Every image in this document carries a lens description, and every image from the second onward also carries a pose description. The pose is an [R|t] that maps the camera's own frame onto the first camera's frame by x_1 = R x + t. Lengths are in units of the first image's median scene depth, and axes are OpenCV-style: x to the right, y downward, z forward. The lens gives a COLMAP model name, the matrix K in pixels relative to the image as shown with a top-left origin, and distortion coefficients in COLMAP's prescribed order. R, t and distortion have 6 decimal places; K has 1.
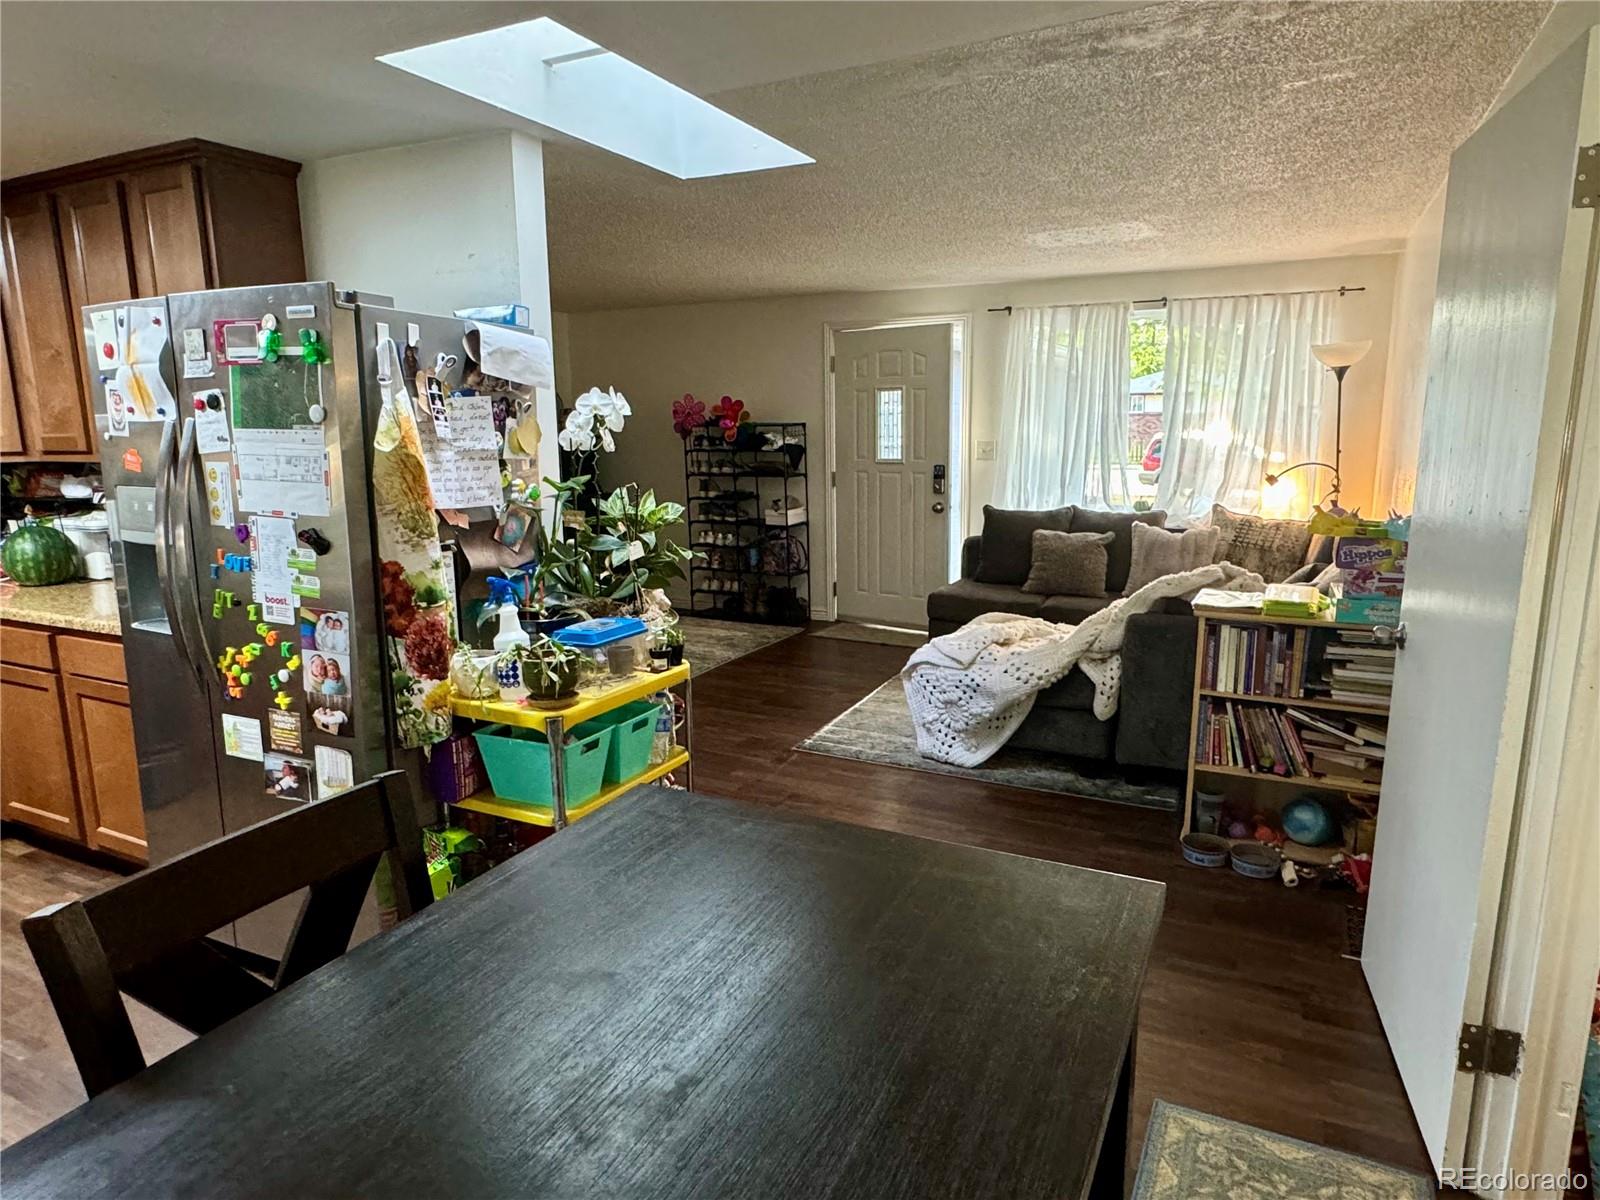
lens RADIAL K [[970.7, 0, 800.8], [0, 970.7, 601.3], [0, 0, 1]] dist [-0.005780, -0.000867]
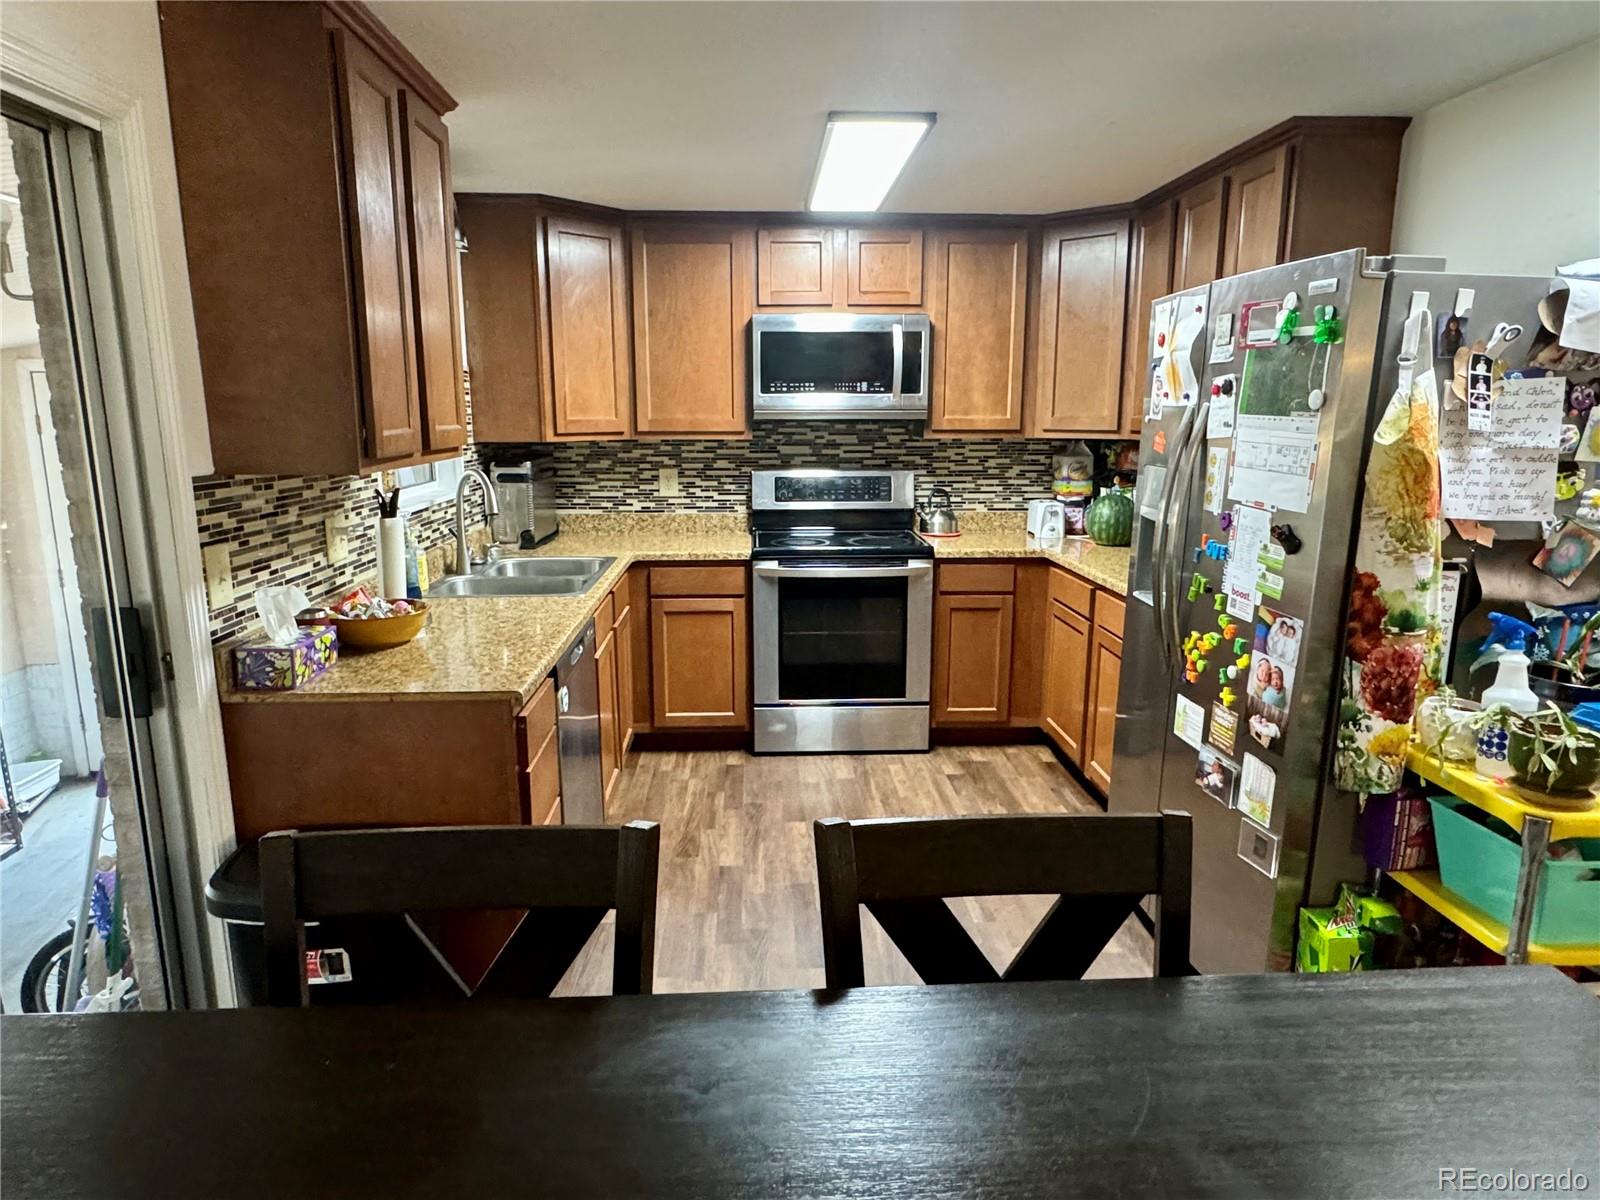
lens RADIAL K [[970.7, 0, 799.4], [0, 970.7, 602.6], [0, 0, 1]] dist [-0.005780, -0.000867]
pose [[0.485905, 0.181945, -0.854864, 0.065981], [-0.167352, 0.979363, 0.113319, -0.026780], [0.857840, 0.088001, 0.506326, 0.130935]]
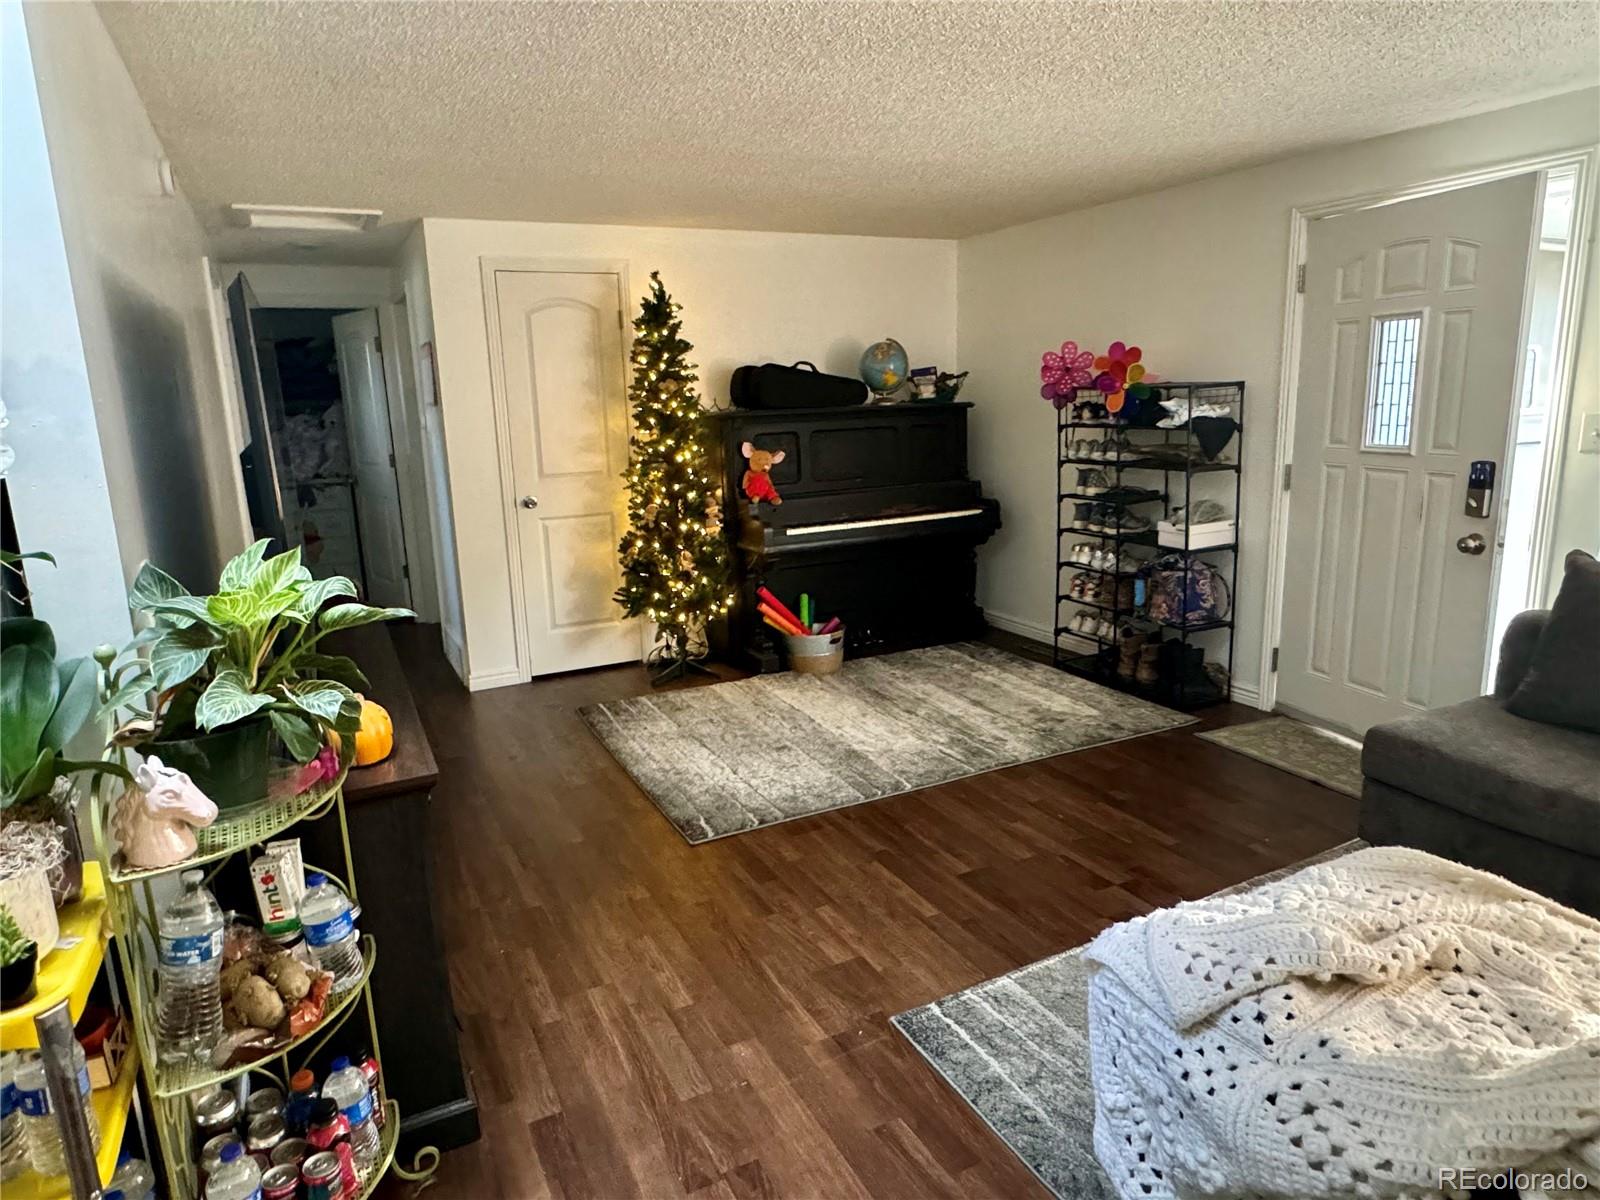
lens RADIAL K [[970.7, 0, 792.7], [0, 970.7, 594.9], [0, 0, 1]] dist [-0.005780, -0.000867]
pose [[0.802110, 0.110451, -0.586873, 0.169640], [-0.088442, 0.993881, 0.066172, -0.077560], [0.590591, -0.001173, 0.806970, 0.402909]]
